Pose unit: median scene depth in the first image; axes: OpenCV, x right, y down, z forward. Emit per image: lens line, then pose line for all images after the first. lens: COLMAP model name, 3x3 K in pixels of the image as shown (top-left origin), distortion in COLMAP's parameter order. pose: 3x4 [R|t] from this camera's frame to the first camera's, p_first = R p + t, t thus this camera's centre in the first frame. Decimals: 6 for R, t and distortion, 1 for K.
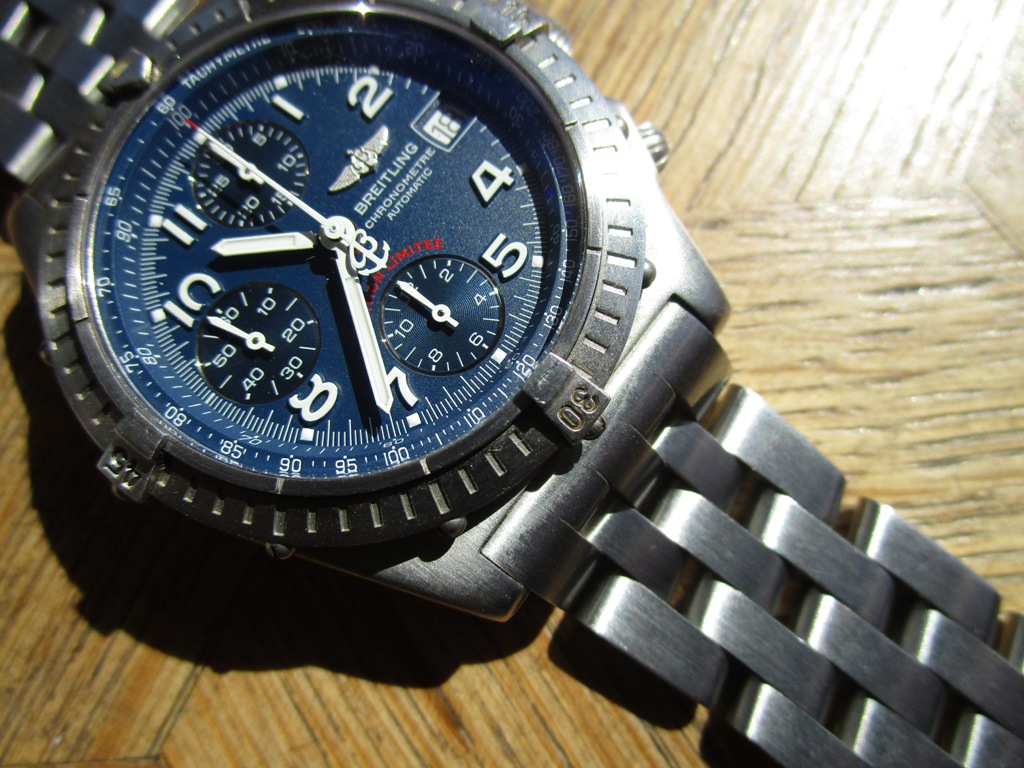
lens RADIAL K [[702.9, 0, 510.3], [0, 702.9, 375.4], [0, 0, 1]] dist [-0.022111, -0.006454]
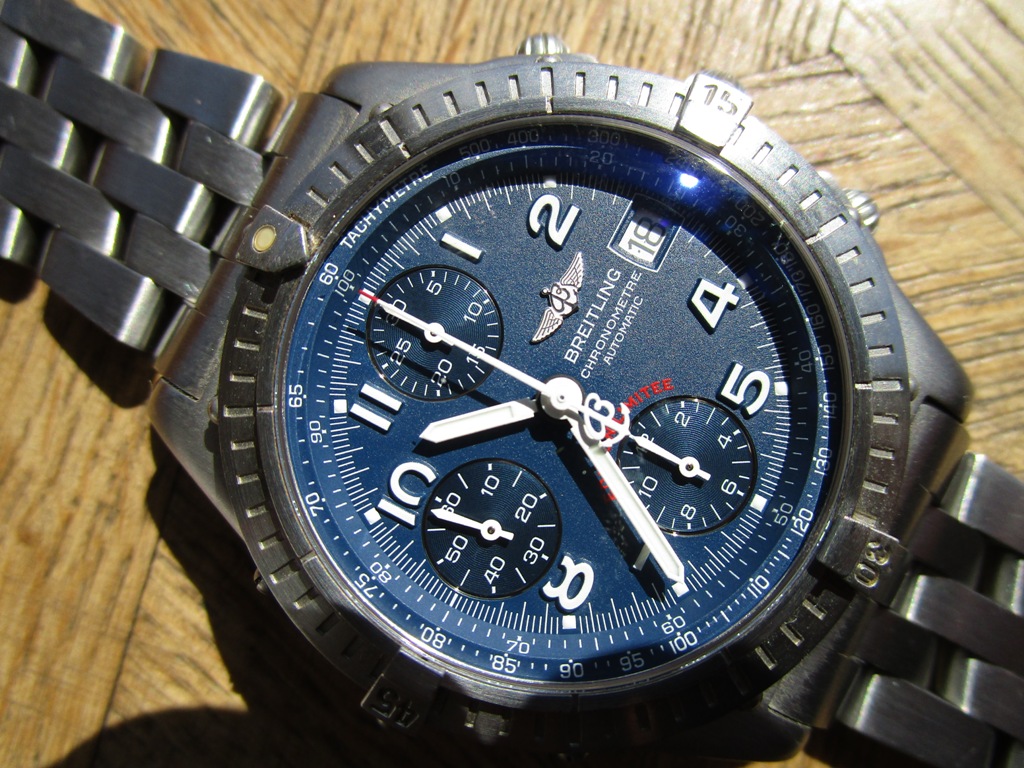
lens RADIAL K [[702.9, 0, 511.3], [0, 702.9, 375.7], [0, 0, 1]] dist [-0.022111, -0.006454]
pose [[0.986970, -0.160125, 0.015844, -0.310829], [0.156394, 0.977785, 0.139564, -0.354840], [-0.037840, -0.135268, 0.990086, 0.128119]]
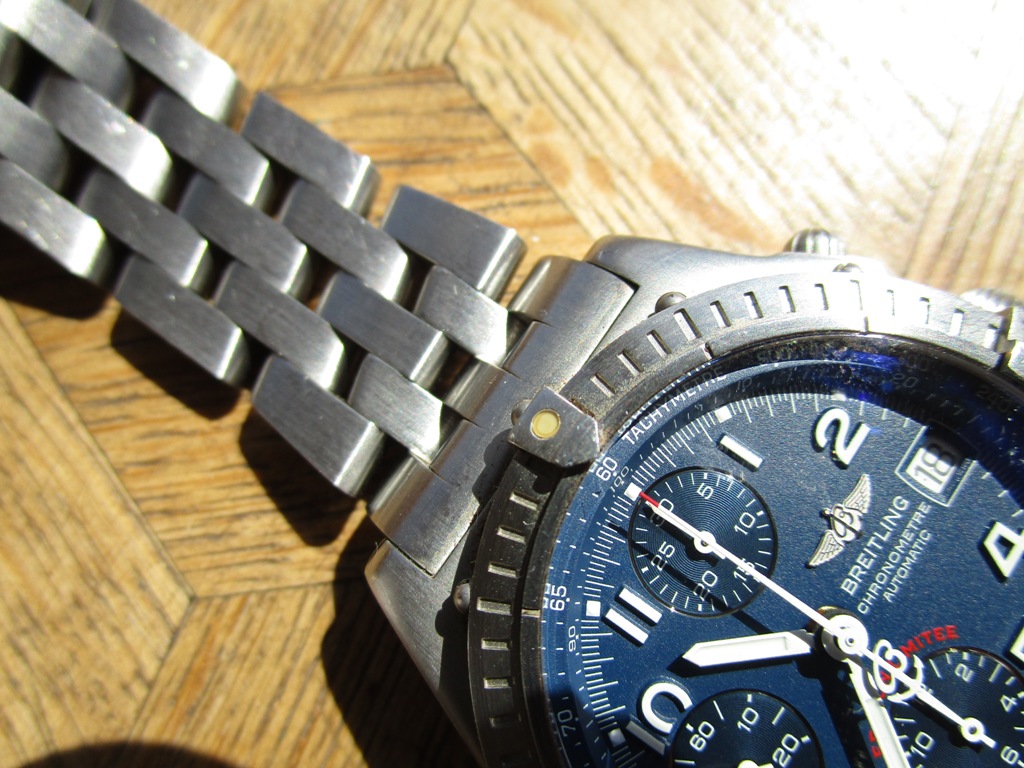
lens RADIAL K [[702.9, 0, 519.7], [0, 702.9, 392.3], [0, 0, 1]] dist [-0.022111, -0.006454]
pose [[0.999470, -0.032254, -0.004318, -0.593444], [0.032417, 0.998430, 0.045675, -0.520592], [0.002838, -0.045791, 0.998947, 0.205854]]
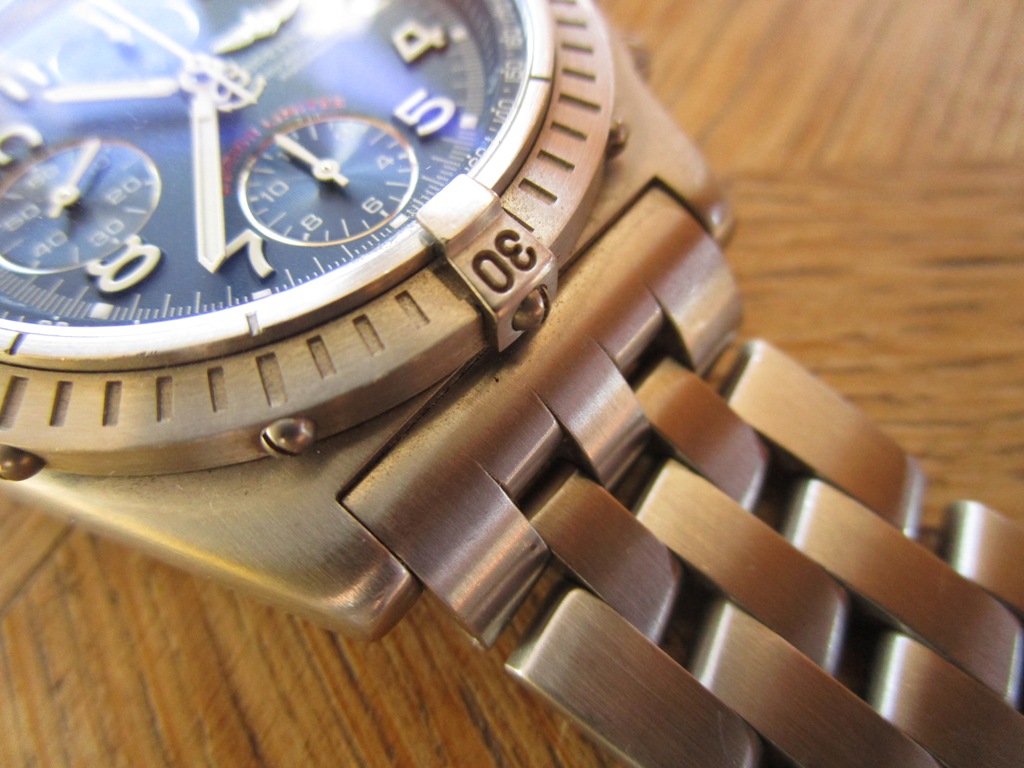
lens RADIAL K [[702.9, 0, 501.2], [0, 702.9, 382.1], [0, 0, 1]] dist [-0.022111, -0.006454]
pose [[0.998804, 0.042399, -0.024369, 0.101718], [-0.047545, 0.958540, -0.280963, 0.300409], [0.011446, 0.281786, 0.959409, 0.370390]]
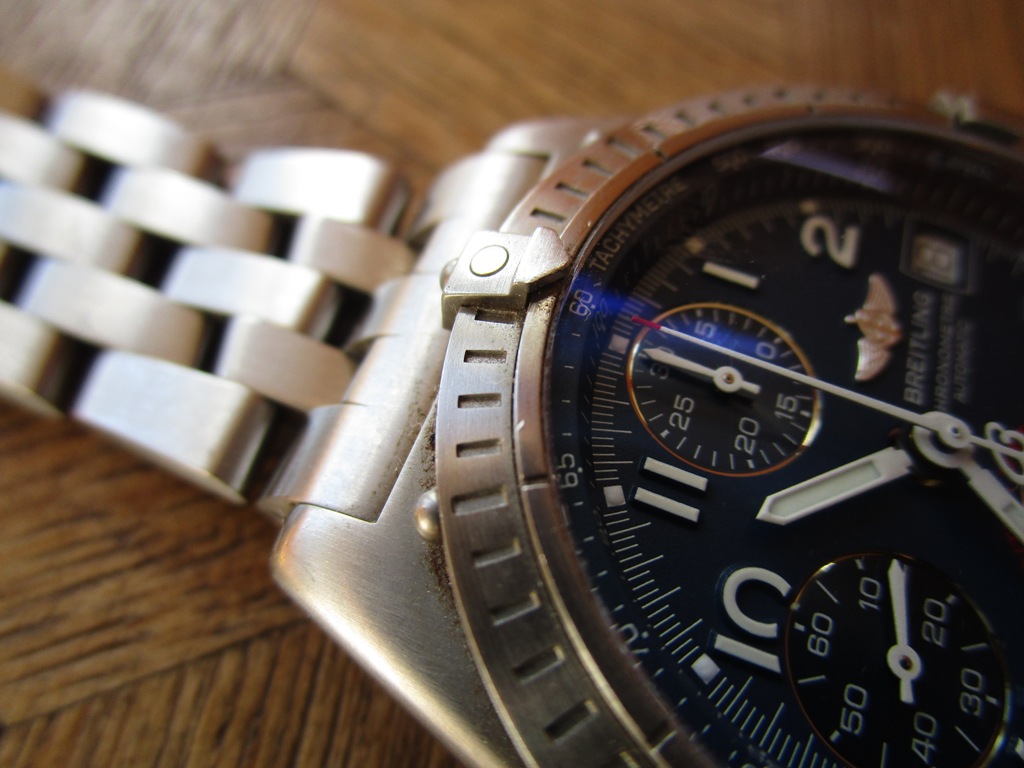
lens RADIAL K [[702.9, 0, 515.5], [0, 702.9, 392.6], [0, 0, 1]] dist [-0.022111, -0.006454]
pose [[0.954252, -0.215617, 0.207154, -0.696097], [0.261497, 0.937766, -0.228506, -0.195157], [-0.144992, 0.272222, 0.951248, 0.461439]]
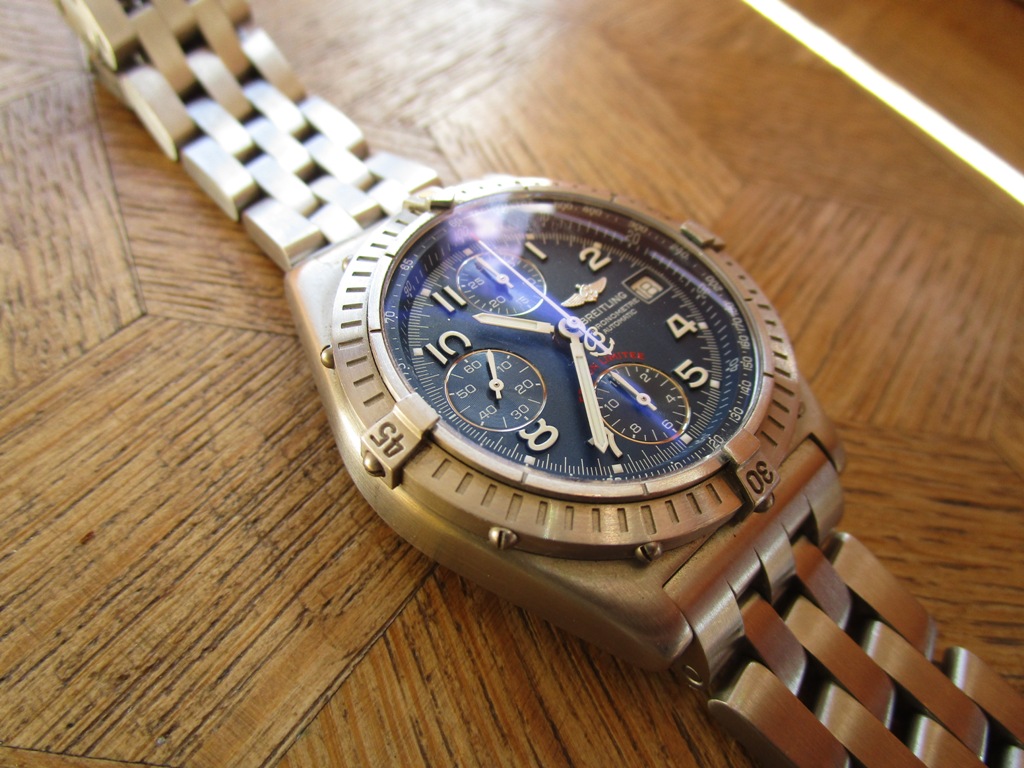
lens RADIAL K [[702.9, 0, 513.1], [0, 702.9, 391.2], [0, 0, 1]] dist [-0.022111, -0.006454]
pose [[0.973362, 0.224917, 0.044486, -0.376122], [-0.183688, 0.881122, -0.435754, 0.480848], [-0.137206, 0.415975, 0.898966, -0.110386]]
